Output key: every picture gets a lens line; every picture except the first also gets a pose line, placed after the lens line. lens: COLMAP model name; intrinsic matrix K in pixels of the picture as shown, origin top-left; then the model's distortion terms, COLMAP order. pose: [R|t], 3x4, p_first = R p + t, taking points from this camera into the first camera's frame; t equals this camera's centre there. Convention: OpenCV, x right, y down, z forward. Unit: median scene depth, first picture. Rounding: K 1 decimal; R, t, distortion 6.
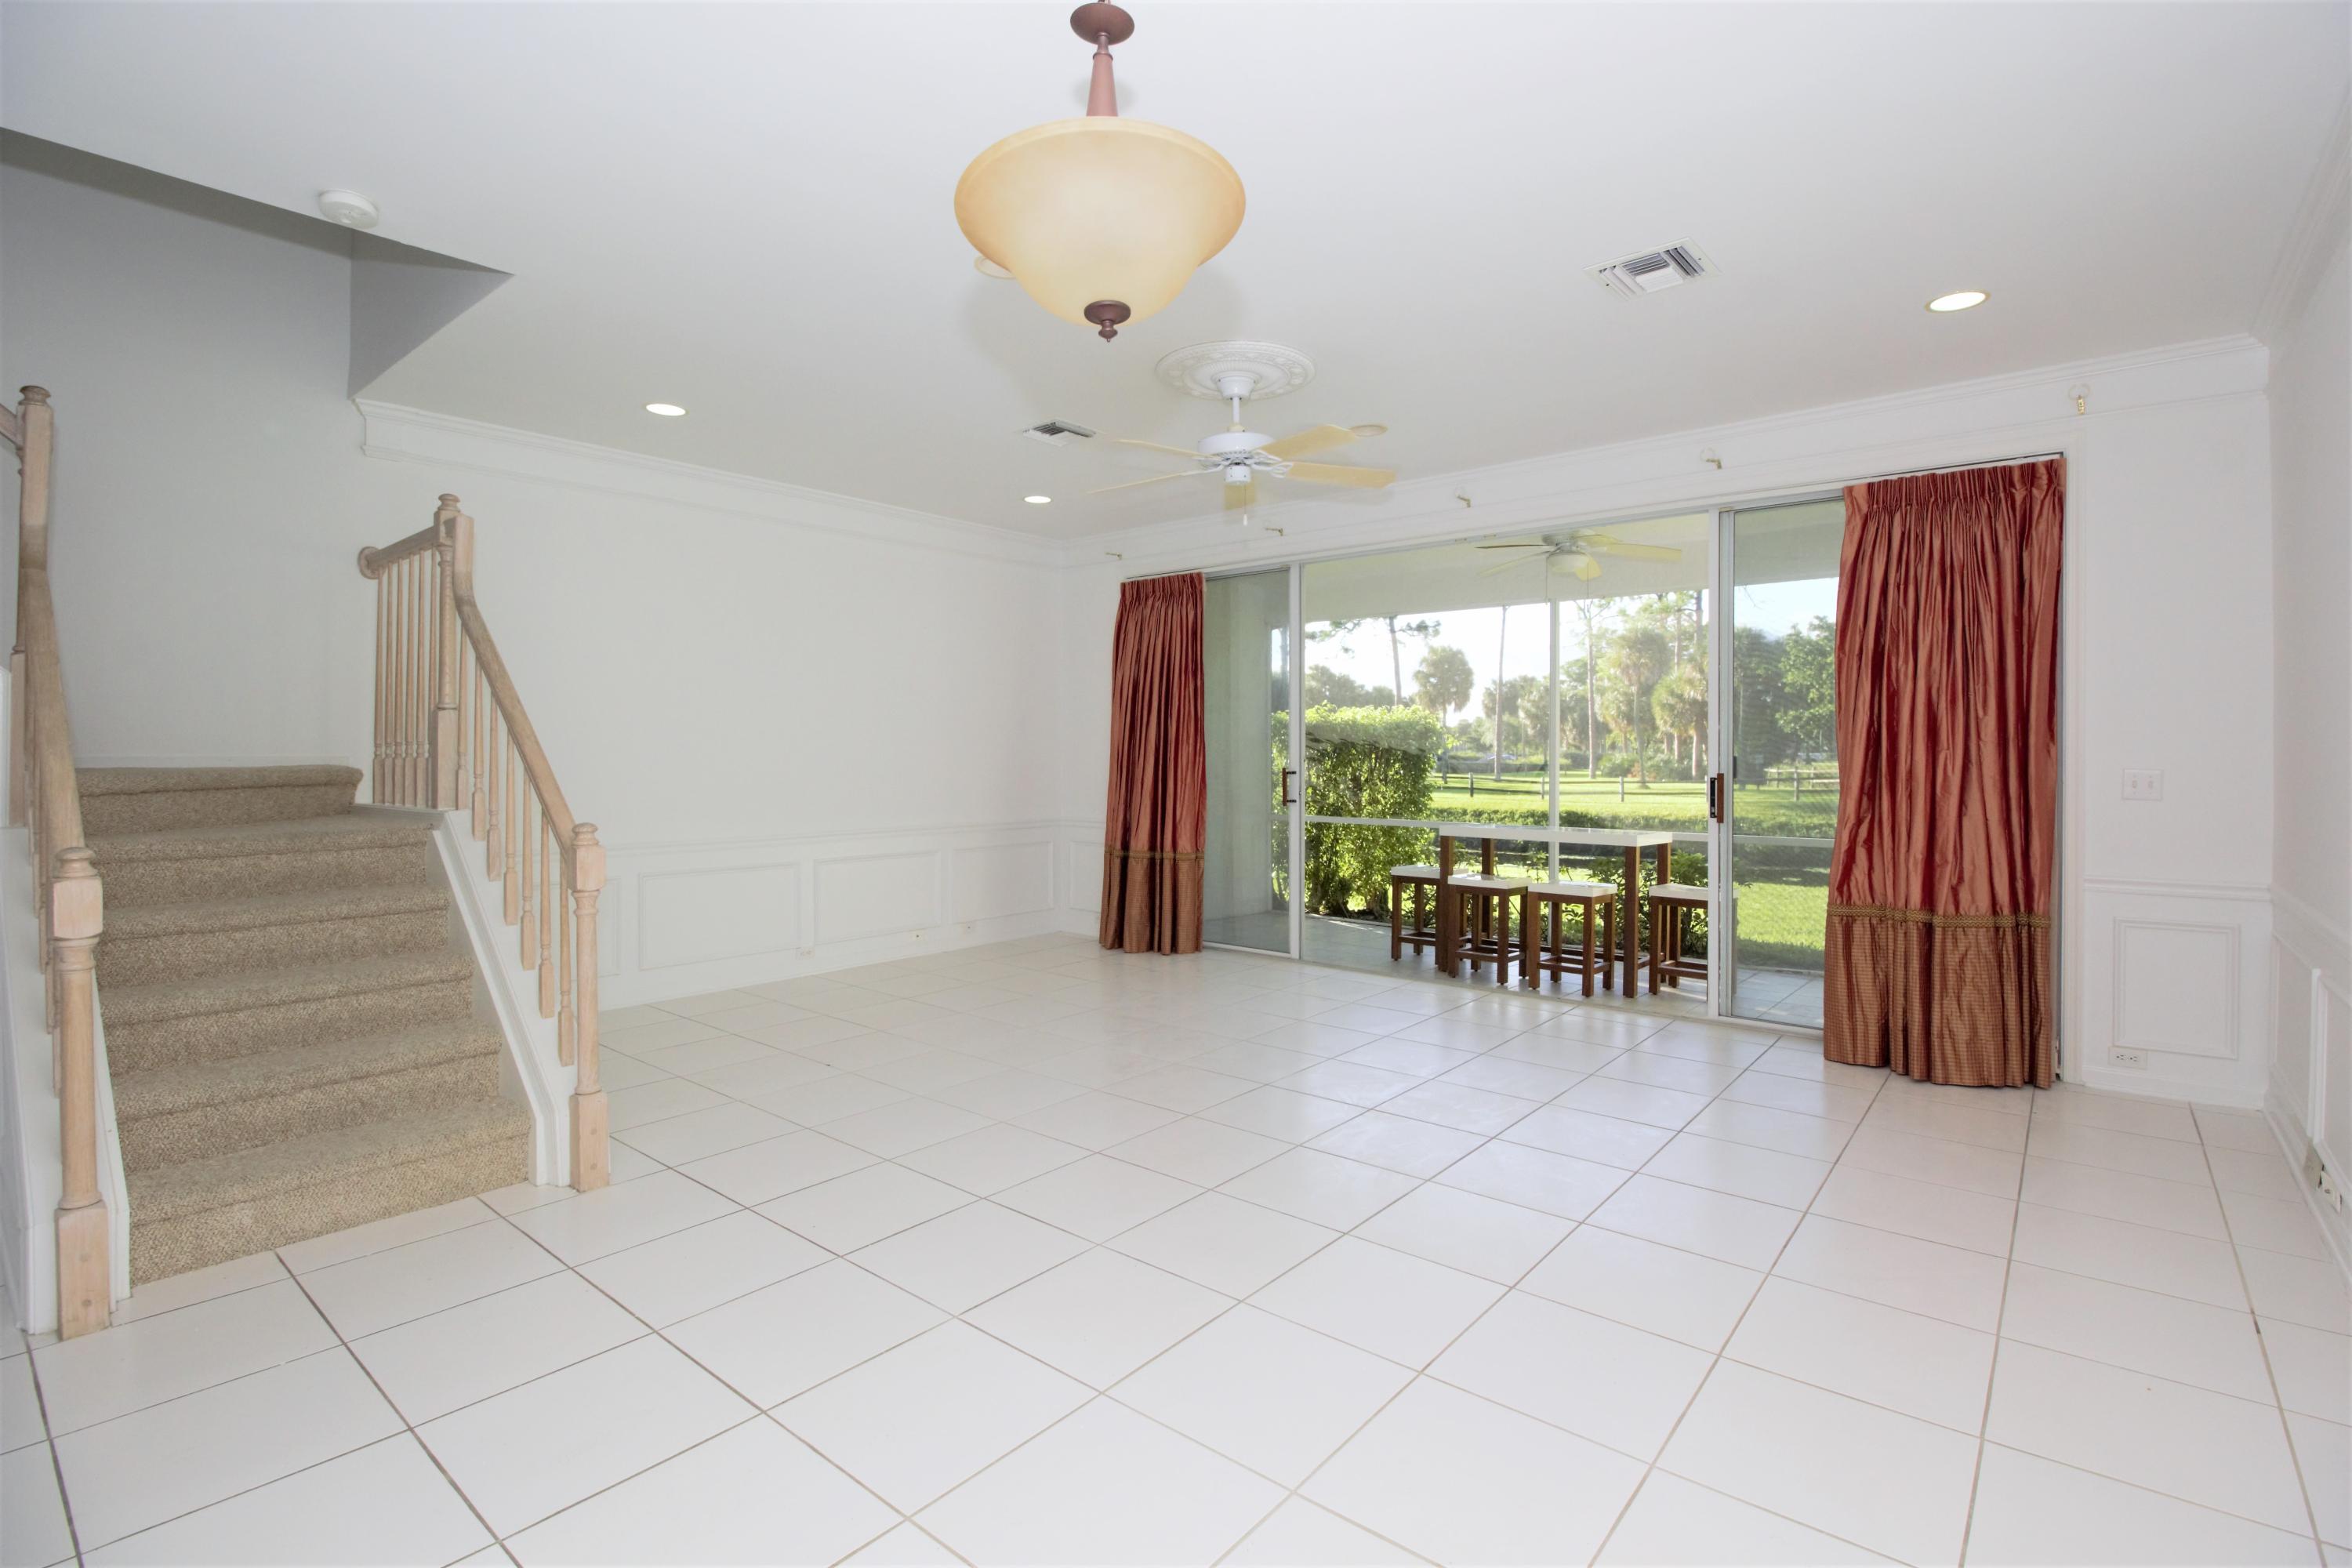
lens RADIAL K [[1084.1, 0, 1201.2], [0, 1084.1, 754.7], [0, 0, 1]] dist [0.001231, -0.013405]
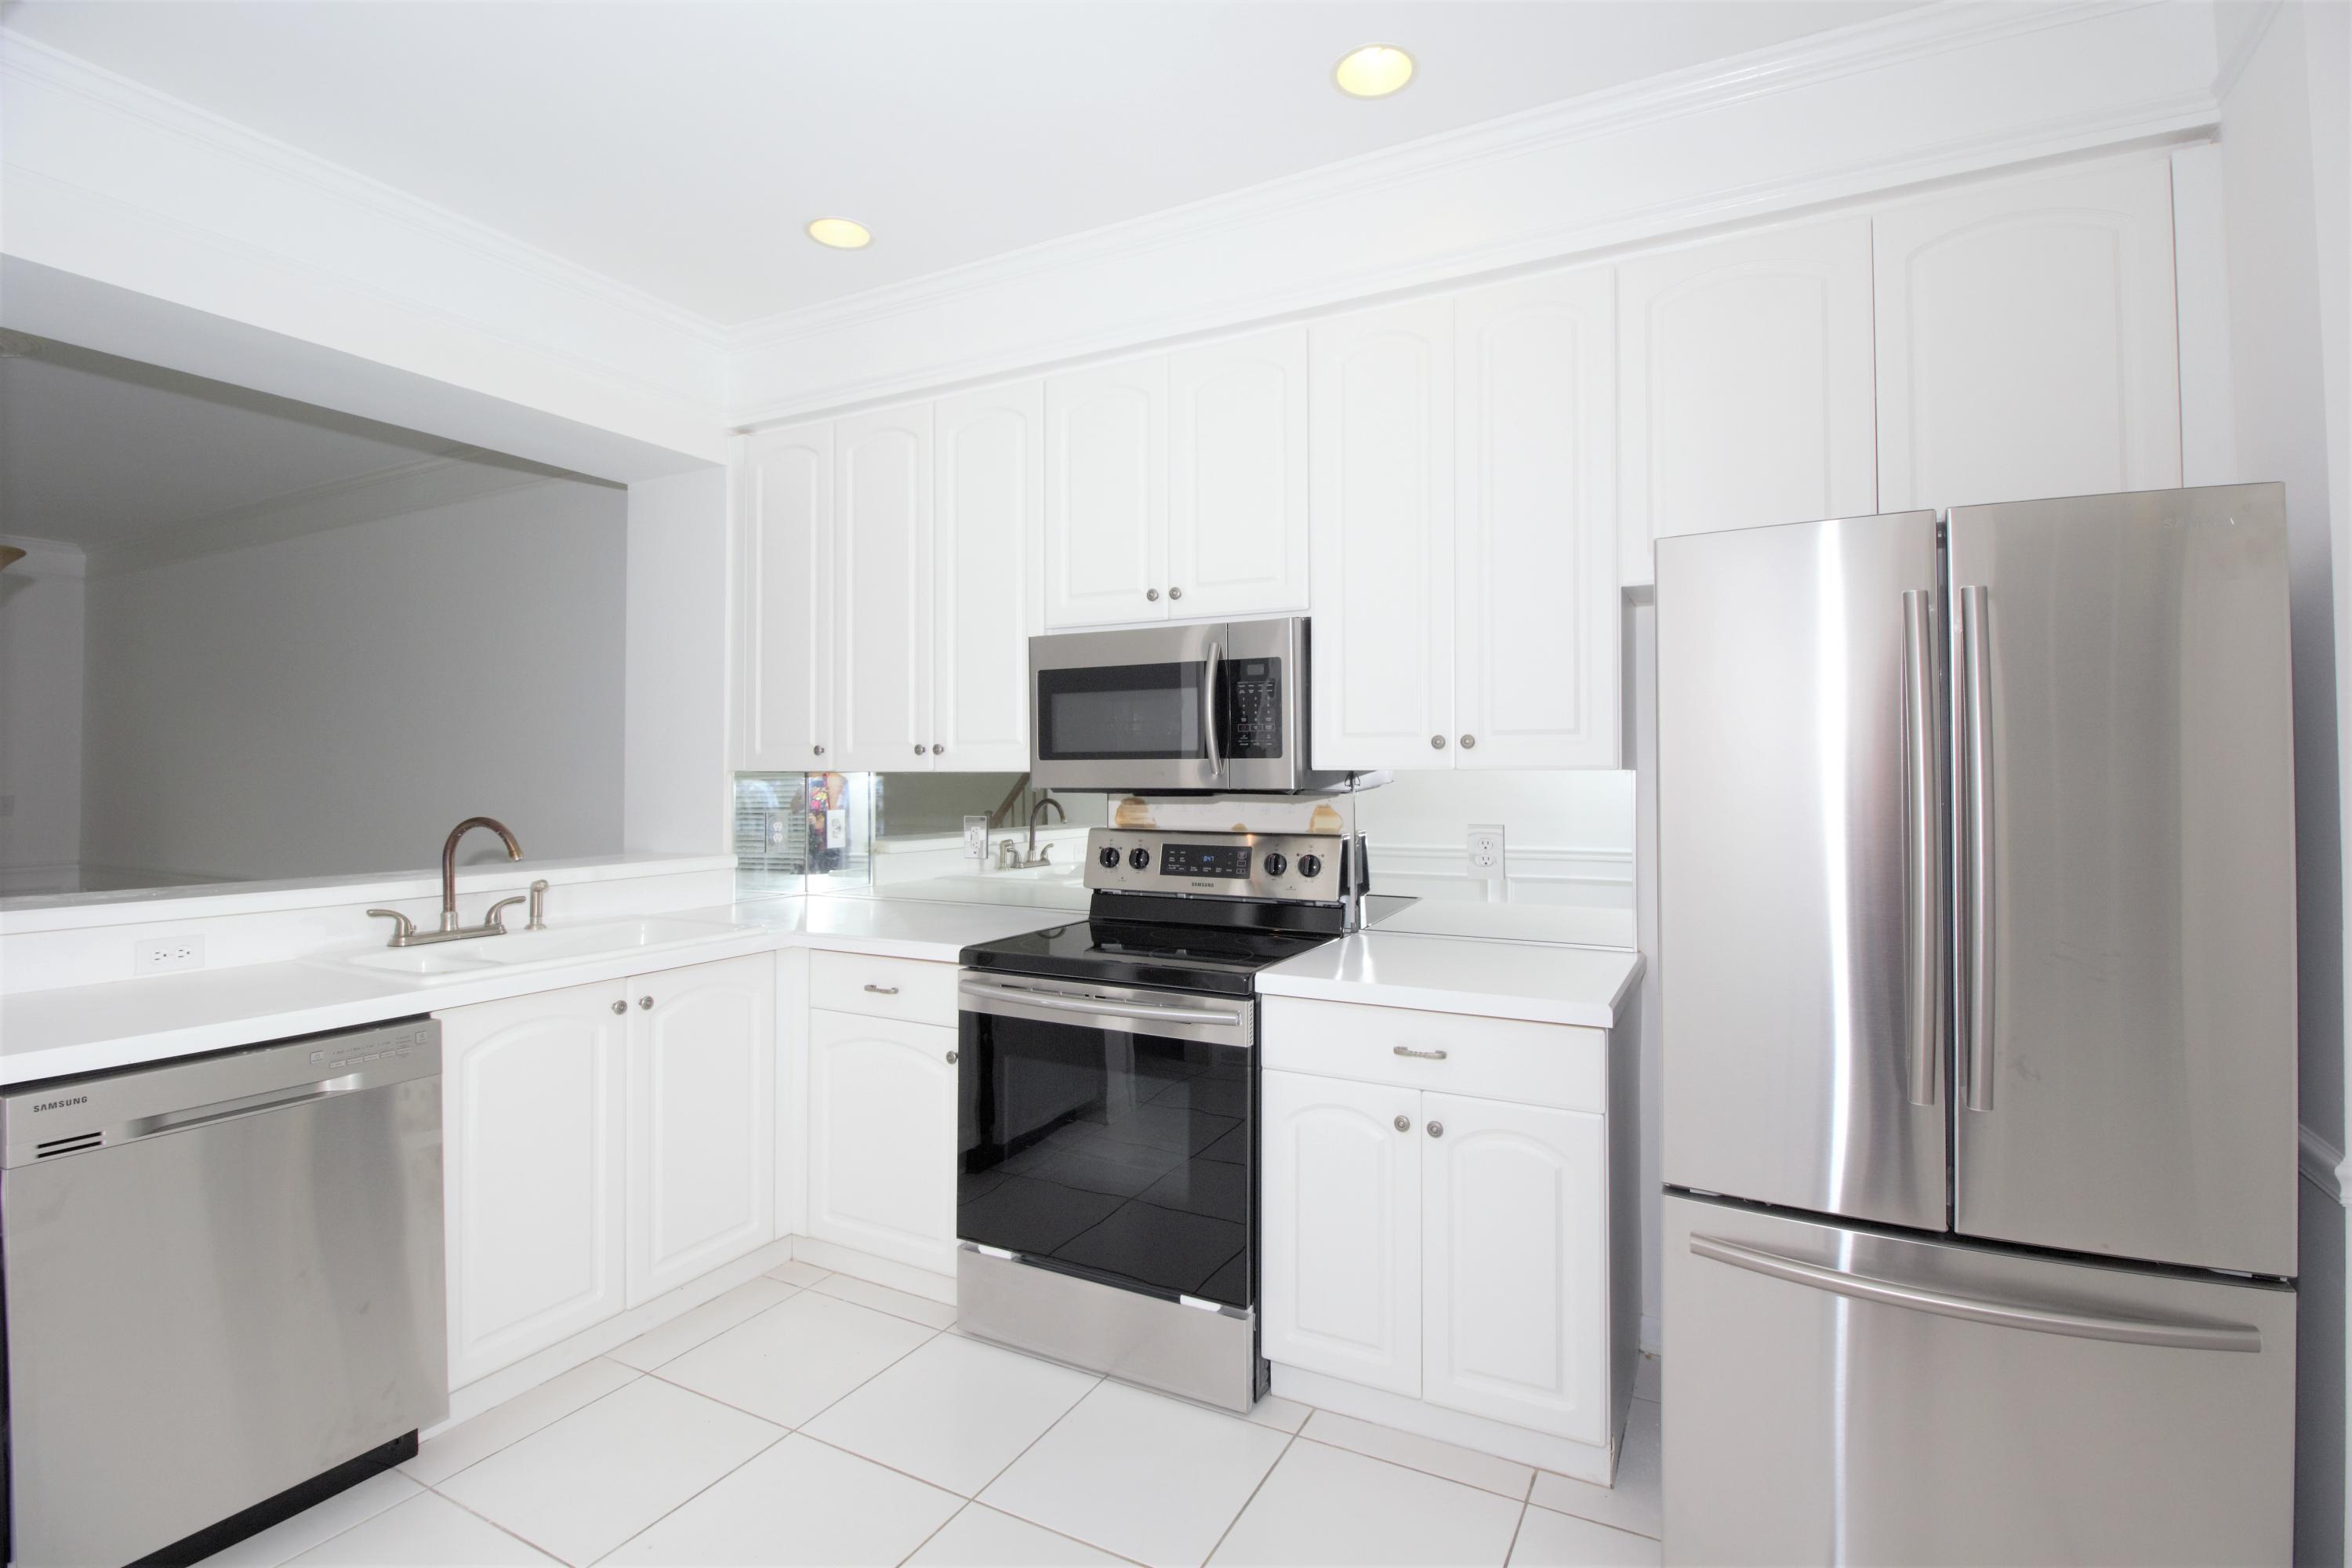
lens RADIAL K [[1084.1, 0, 1201.2], [0, 1084.1, 754.7], [0, 0, 1]] dist [0.001231, -0.013405]
pose [[-0.210825, 0.016875, 0.977378, -0.600022], [0.002396, 0.999857, -0.016747, -0.009565], [-0.977521, -0.001189, -0.210836, -0.233726]]
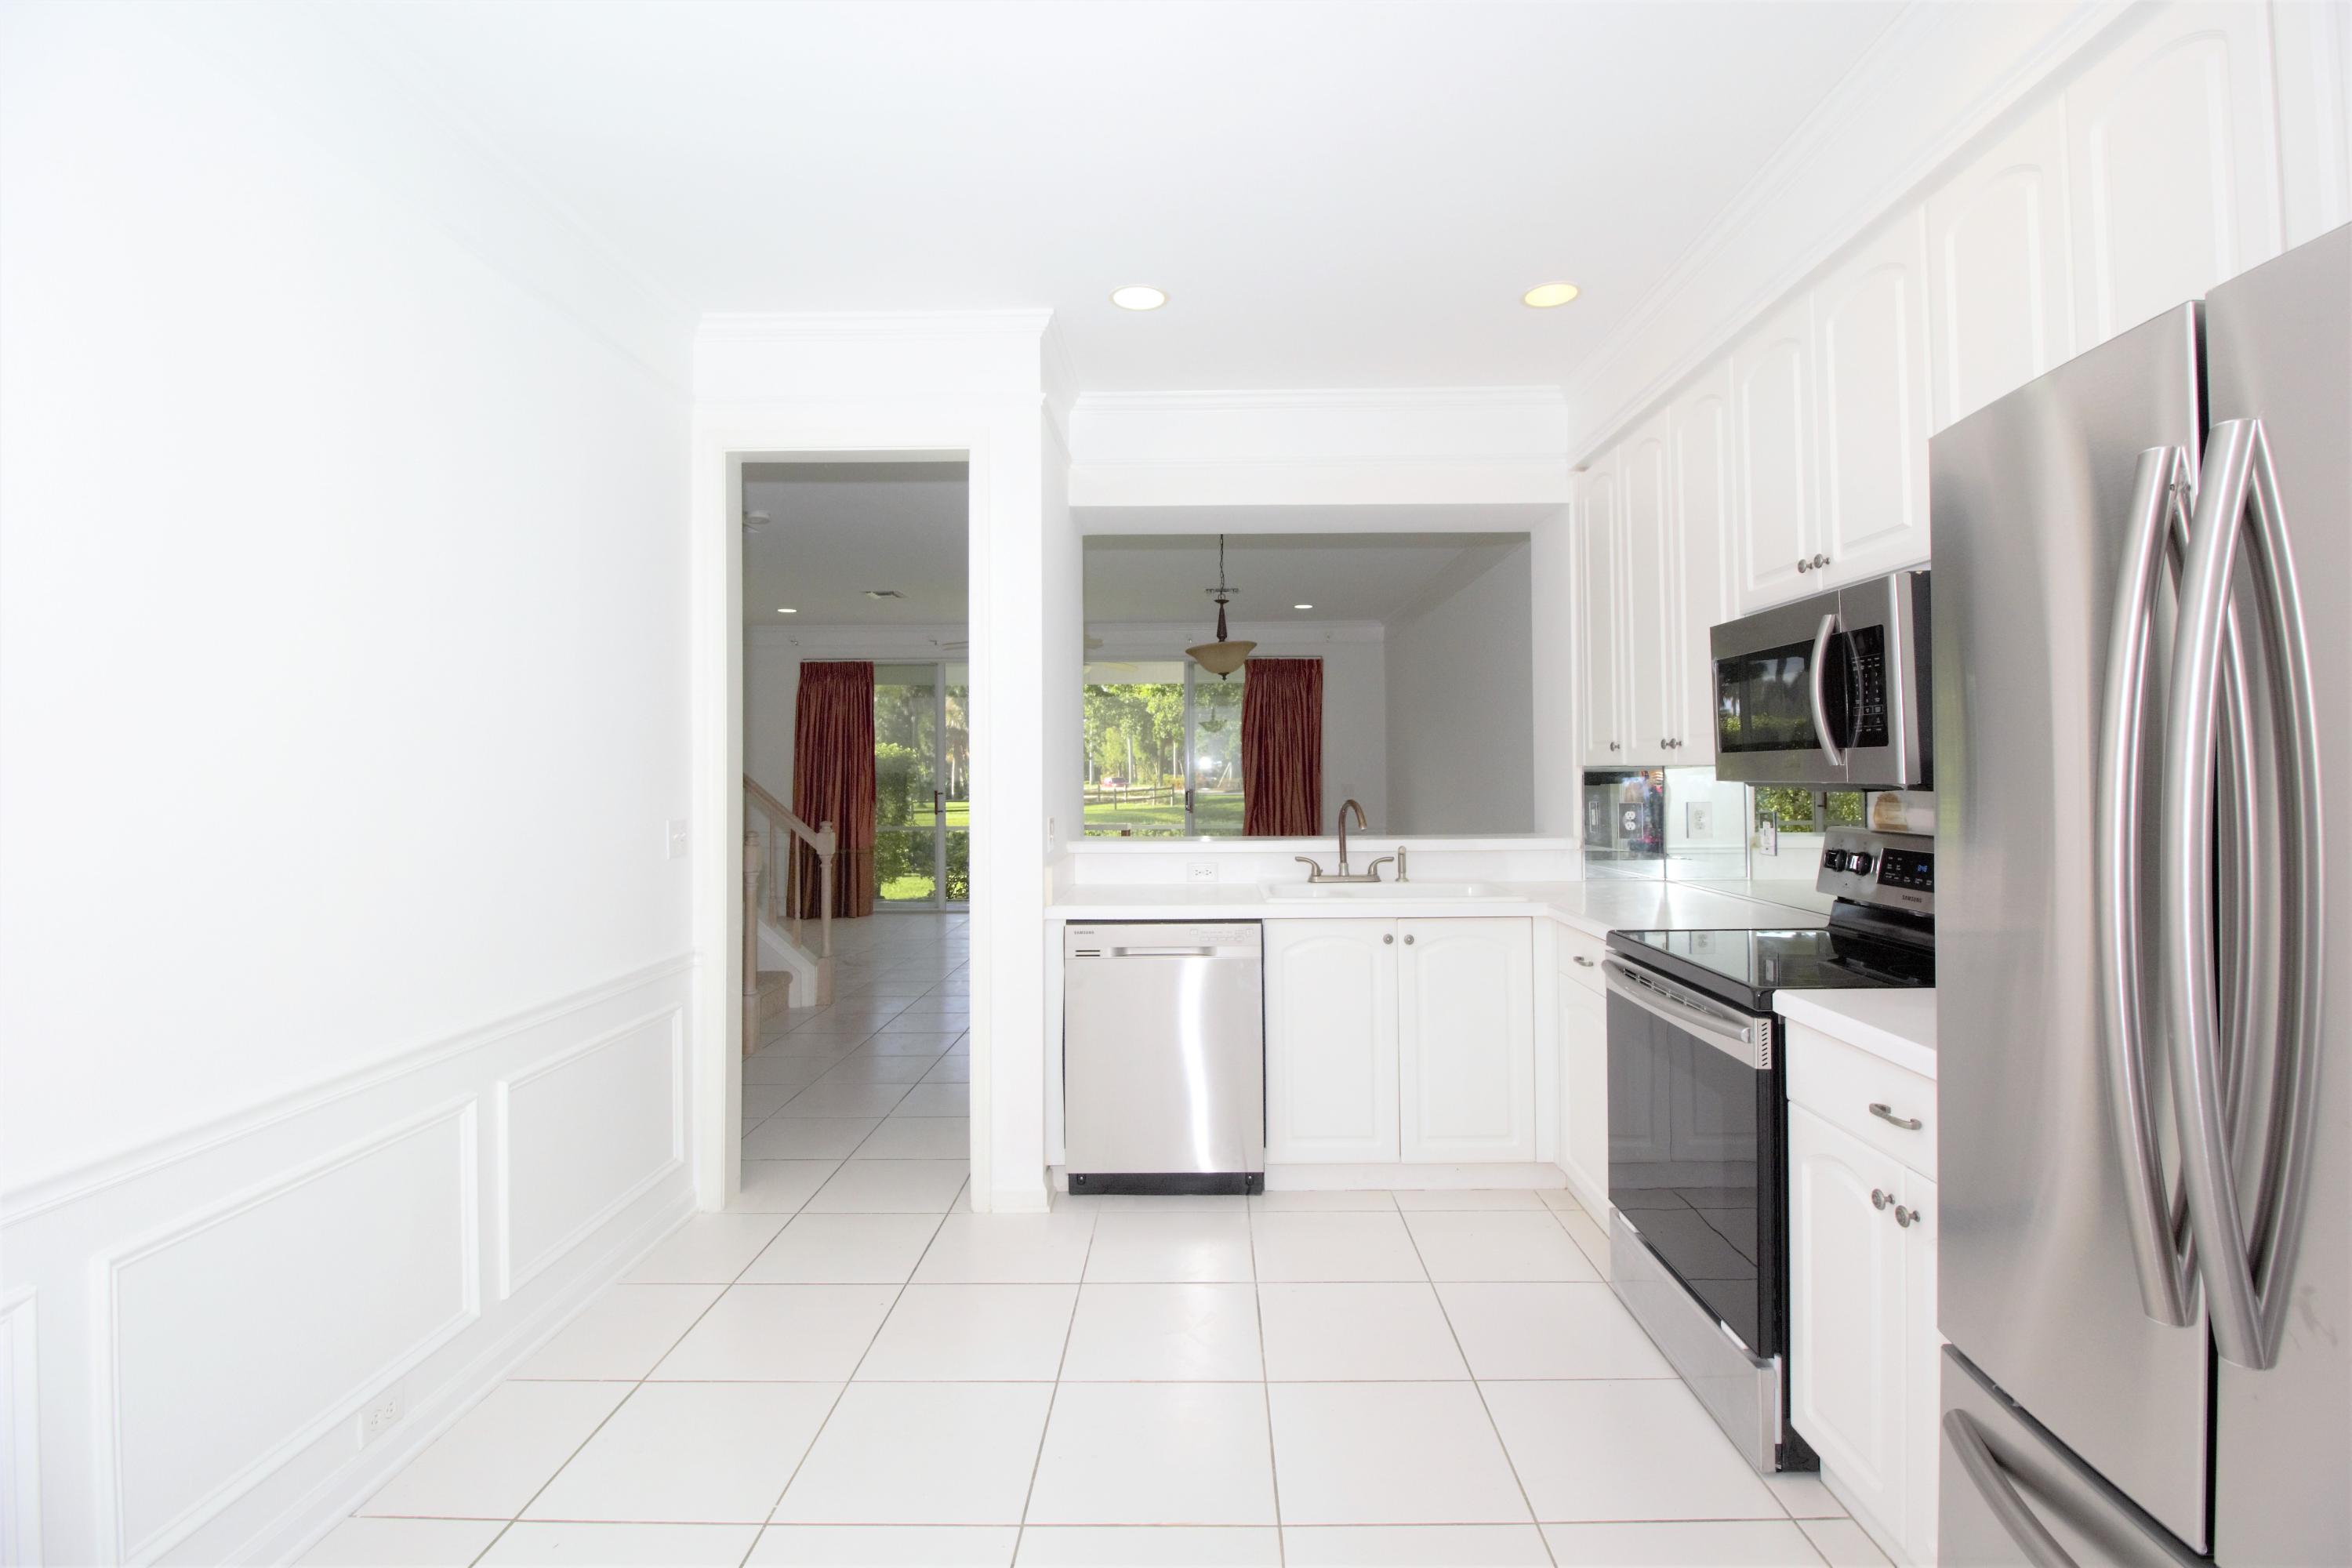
lens RADIAL K [[1084.1, 0, 1201.2], [0, 1084.1, 754.7], [0, 0, 1]] dist [0.001231, -0.013405]
pose [[0.776888, 0.004138, 0.629625, -0.585925], [0.008938, 0.999805, -0.017600, -0.008587], [-0.629575, 0.019301, 0.776700, -0.449154]]
